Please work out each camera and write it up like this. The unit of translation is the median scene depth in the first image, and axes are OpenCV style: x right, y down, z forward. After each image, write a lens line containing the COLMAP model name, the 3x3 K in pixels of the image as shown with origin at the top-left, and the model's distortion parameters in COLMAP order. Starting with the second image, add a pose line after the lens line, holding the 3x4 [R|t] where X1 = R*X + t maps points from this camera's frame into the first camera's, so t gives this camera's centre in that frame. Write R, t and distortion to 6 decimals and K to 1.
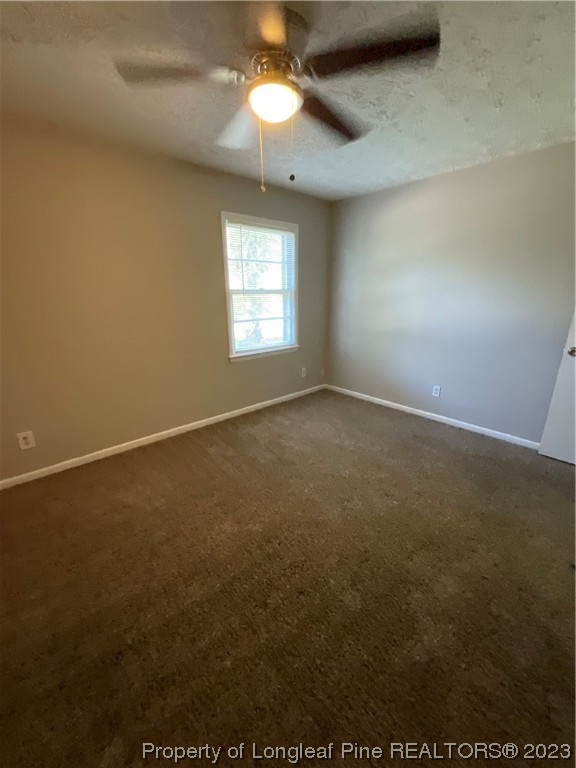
lens RADIAL K [[307.8, 0, 288.0], [0, 307.8, 384.0], [0, 0, 1]] dist [0.001544, 0.000438]
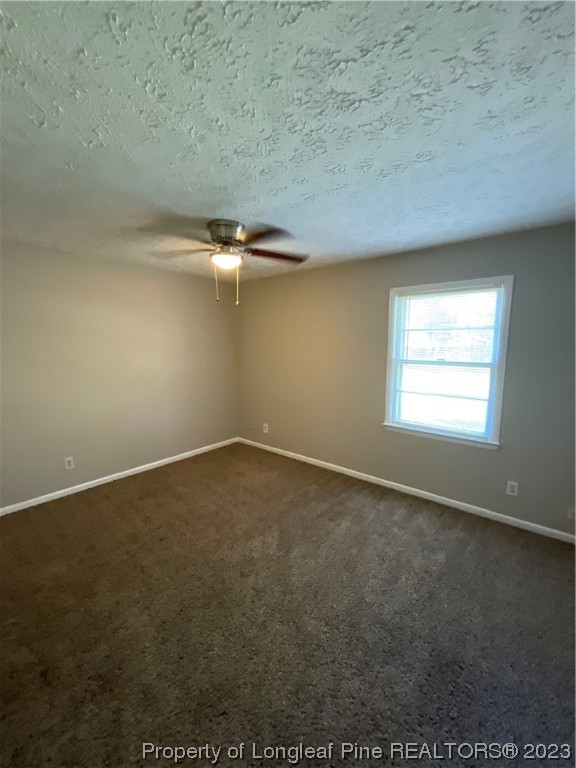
lens RADIAL K [[307.8, 0, 288.0], [0, 307.8, 384.0], [0, 0, 1]] dist [0.001544, 0.000438]
pose [[0.143750, 0.130879, -0.980921, 0.733506], [-0.295288, 0.951734, 0.083711, -0.201678], [0.944532, 0.277621, 0.175458, 0.496178]]
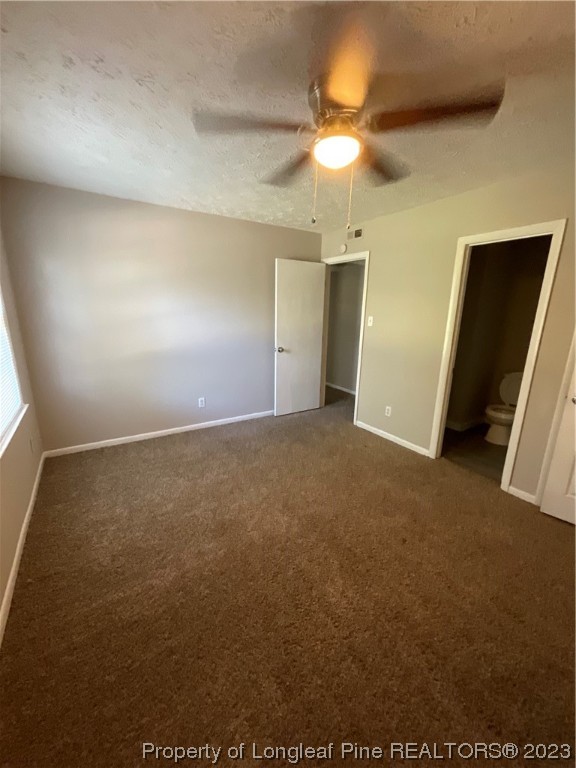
lens RADIAL K [[307.8, 0, 288.0], [0, 307.8, 384.0], [0, 0, 1]] dist [0.001544, 0.000438]
pose [[0.174129, -0.230327, 0.957407, -0.523808], [0.266494, 0.947002, 0.179355, -0.158825], [-0.947977, 0.223912, 0.226281, 0.450527]]
